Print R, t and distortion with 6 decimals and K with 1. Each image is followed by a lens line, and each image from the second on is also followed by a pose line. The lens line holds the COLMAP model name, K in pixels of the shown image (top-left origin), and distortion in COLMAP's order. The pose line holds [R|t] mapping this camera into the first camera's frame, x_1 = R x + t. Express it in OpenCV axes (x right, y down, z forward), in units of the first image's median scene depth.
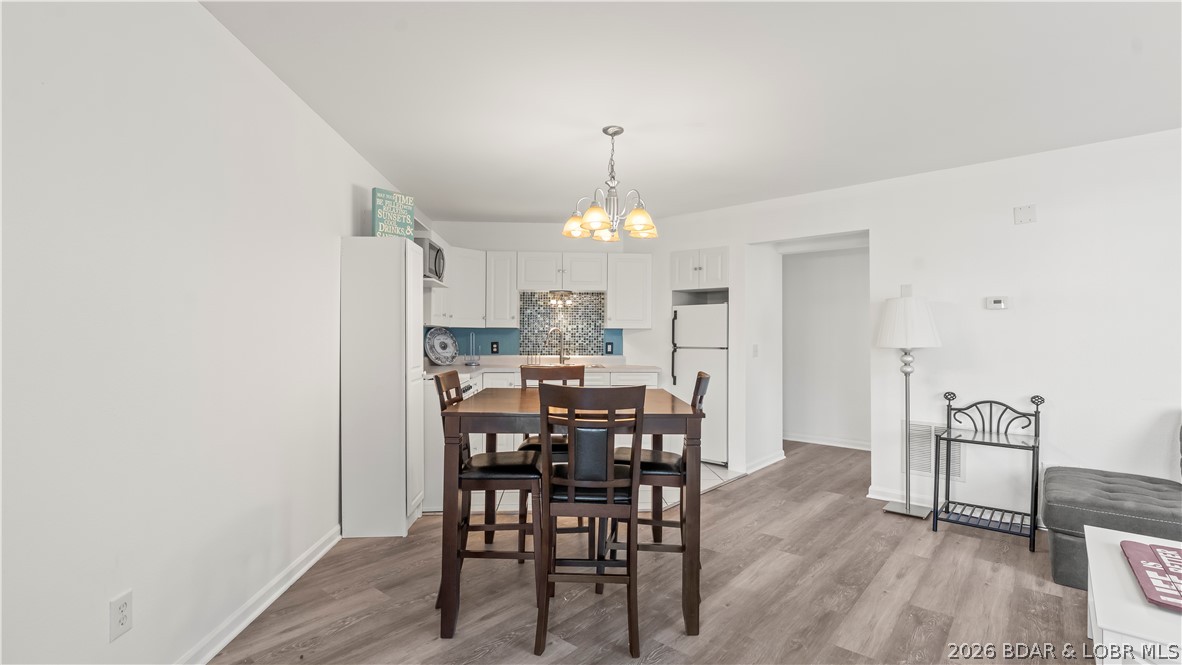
lens RADIAL K [[532.1, 0, 596.8], [0, 532.1, 330.3], [0, 0, 1]] dist [-0.003751, 0.000392]
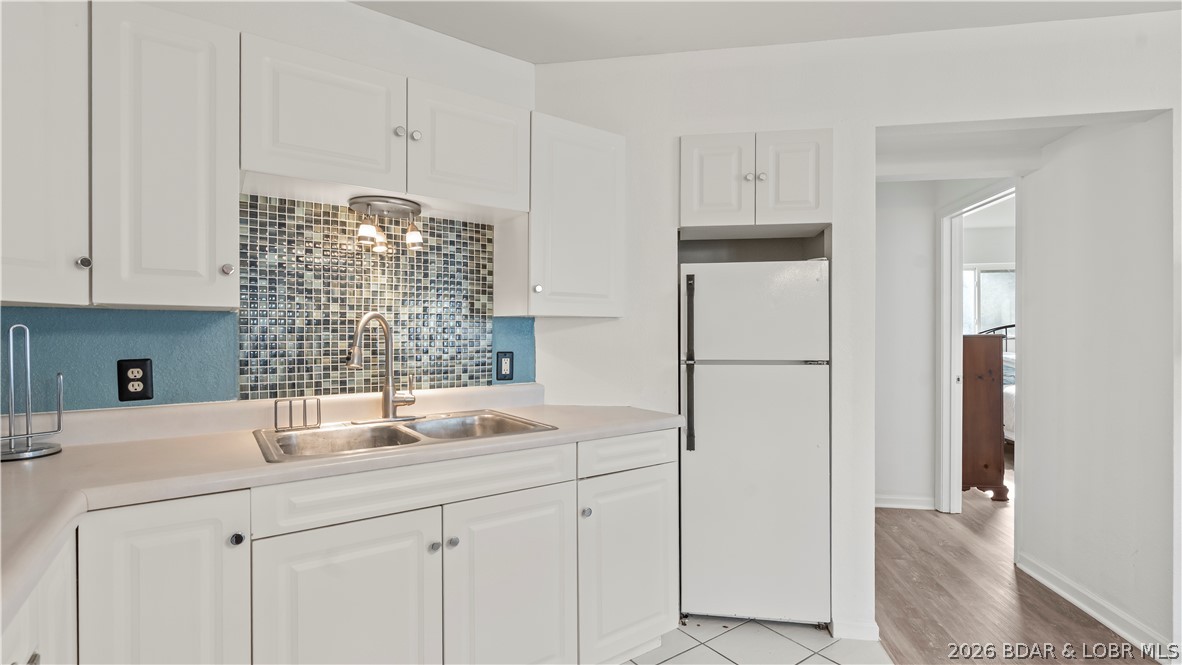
lens RADIAL K [[535.9, 0, 593.4], [0, 535.9, 335.2], [0, 0, 1]] dist [-0.009859, 0.000785]
pose [[0.850312, -0.005591, 0.526249, -0.157337], [-0.000198, 0.999940, 0.010944, 0.007208], [-0.526279, -0.009411, 0.850260, 0.747496]]
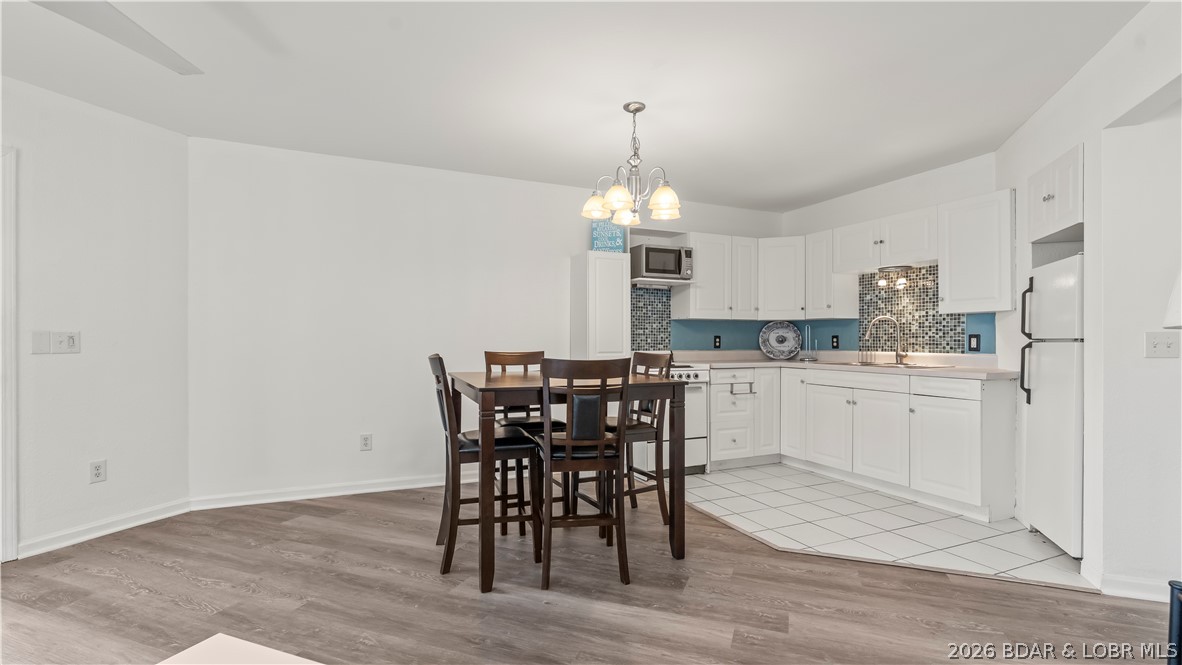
lens RADIAL K [[534.8, 0, 593.6], [0, 534.8, 342.9], [0, 0, 1]] dist [-0.005868, 0.000520]
pose [[0.342052, 0.001408, -0.939680, 0.586697], [0.012905, 0.999898, 0.006196, 0.027976], [0.939592, -0.014246, 0.341999, 0.384565]]
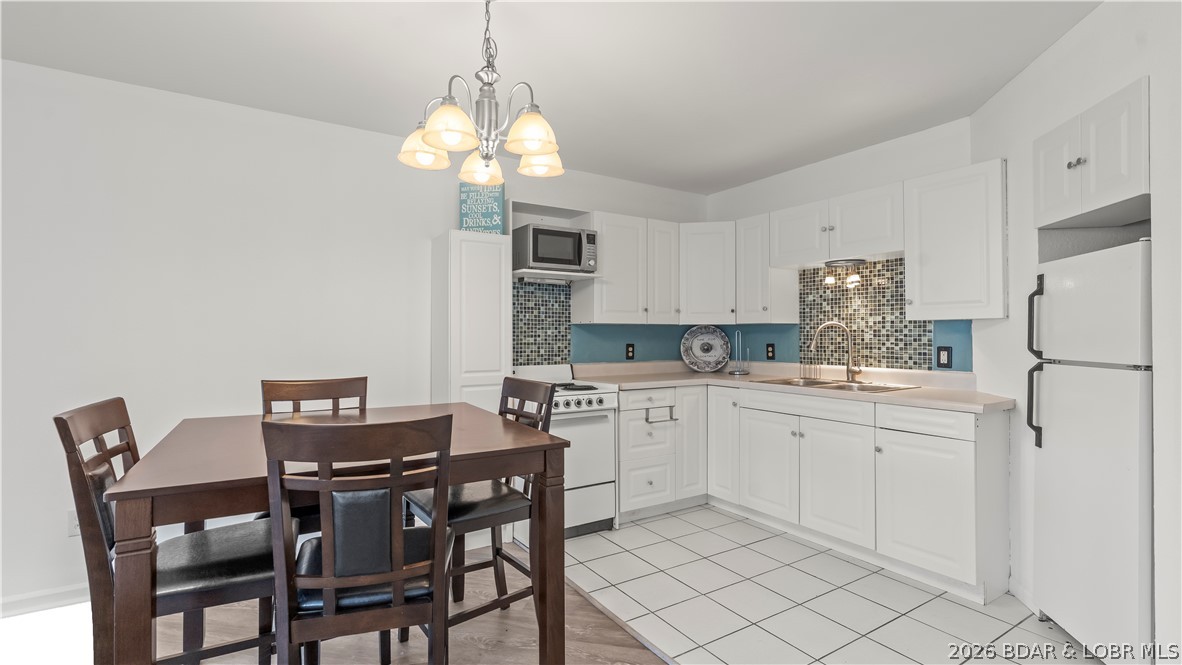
lens RADIAL K [[537.4, 0, 596.0], [0, 537.4, 332.1], [0, 0, 1]] dist [-0.006591, 0.001083]
pose [[0.478632, -0.009785, -0.877961, 0.391078], [0.013795, 0.999898, -0.003623, 0.006732], [0.877907, -0.010377, 0.478719, 0.526945]]
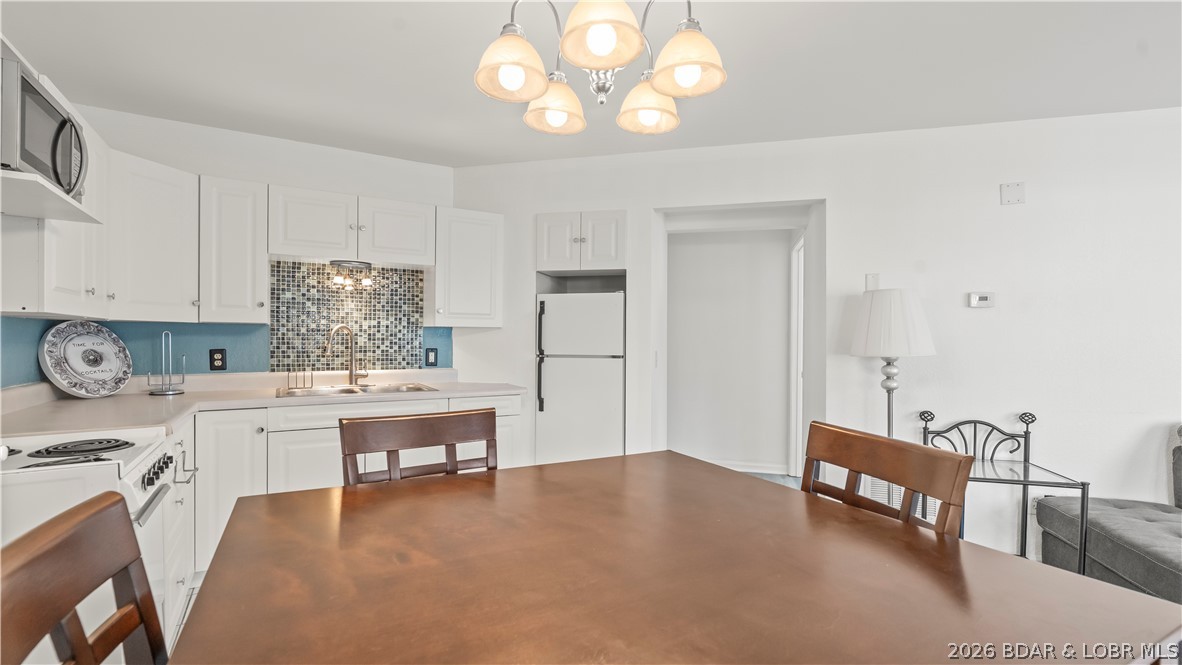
lens RADIAL K [[530.5, 0, 594.4], [0, 530.5, 340.3], [0, 0, 1]] dist [-0.012653, 0.005091]
pose [[0.894602, 0.000197, 0.446864, -0.103677], [-0.007993, 0.999847, 0.015560, 0.001703], [-0.446792, -0.017491, 0.894467, 0.405905]]
